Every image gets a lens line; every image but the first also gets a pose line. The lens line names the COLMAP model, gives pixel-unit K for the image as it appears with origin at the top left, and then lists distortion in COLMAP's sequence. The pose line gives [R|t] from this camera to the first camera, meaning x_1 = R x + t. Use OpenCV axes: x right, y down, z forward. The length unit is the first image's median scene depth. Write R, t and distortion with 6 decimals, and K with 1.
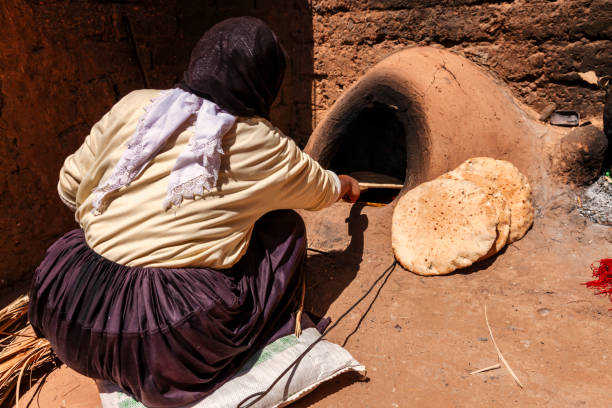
lens RADIAL K [[498.5, 0, 306.0], [0, 498.5, 204.0], [0, 0, 1]] dist [-0.005844, 0.007620]
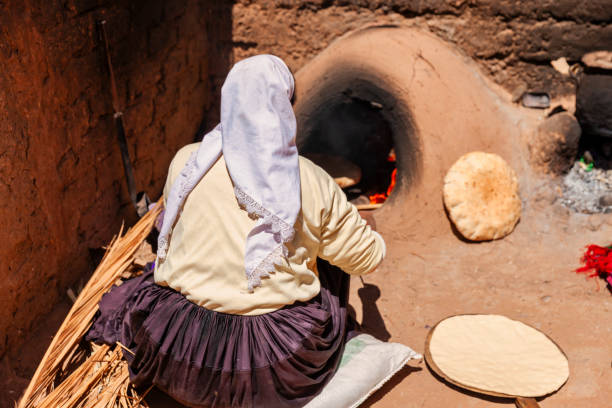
lens RADIAL K [[918.8, 0, 306.0], [0, 918.8, 204.0], [0, 0, 1]] dist [0.021529, -0.096015]
pose [[0.957814, -0.081193, 0.275681, -0.392837], [0.070654, 0.996347, 0.047968, -0.089118], [-0.278568, -0.026466, 0.960052, -0.553537]]
